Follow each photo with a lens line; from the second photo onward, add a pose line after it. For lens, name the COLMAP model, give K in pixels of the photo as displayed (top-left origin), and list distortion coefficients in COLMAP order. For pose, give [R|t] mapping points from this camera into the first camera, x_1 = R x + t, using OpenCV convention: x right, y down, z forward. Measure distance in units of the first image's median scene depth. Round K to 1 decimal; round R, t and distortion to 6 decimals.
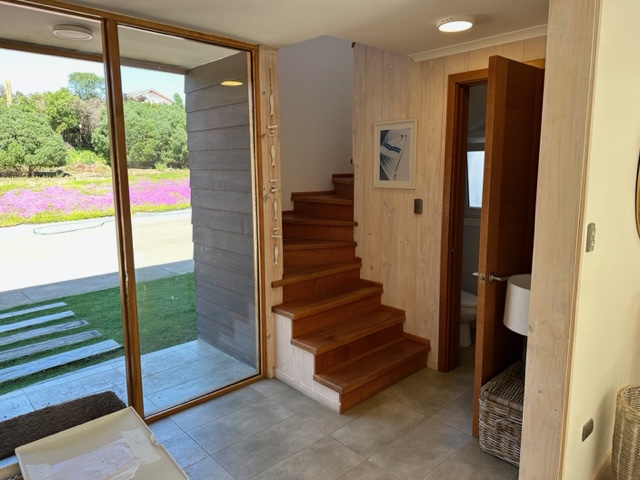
lens RADIAL K [[443.0, 0, 320.0], [0, 443.0, 240.0], [0, 0, 1]] dist [0.031124, -0.033912]
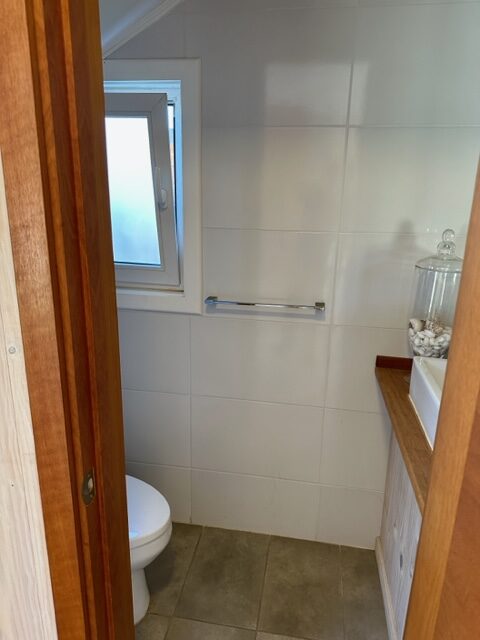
lens RADIAL K [[443.0, 0, 240.0], [0, 443.0, 320.0], [0, 0, 1]] dist [0.031124, -0.033912]
pose [[0.823642, -0.133535, 0.551165, 0.198819], [0.059359, 0.986844, 0.150387, -0.077279], [-0.563996, -0.091148, 0.820732, 0.624910]]
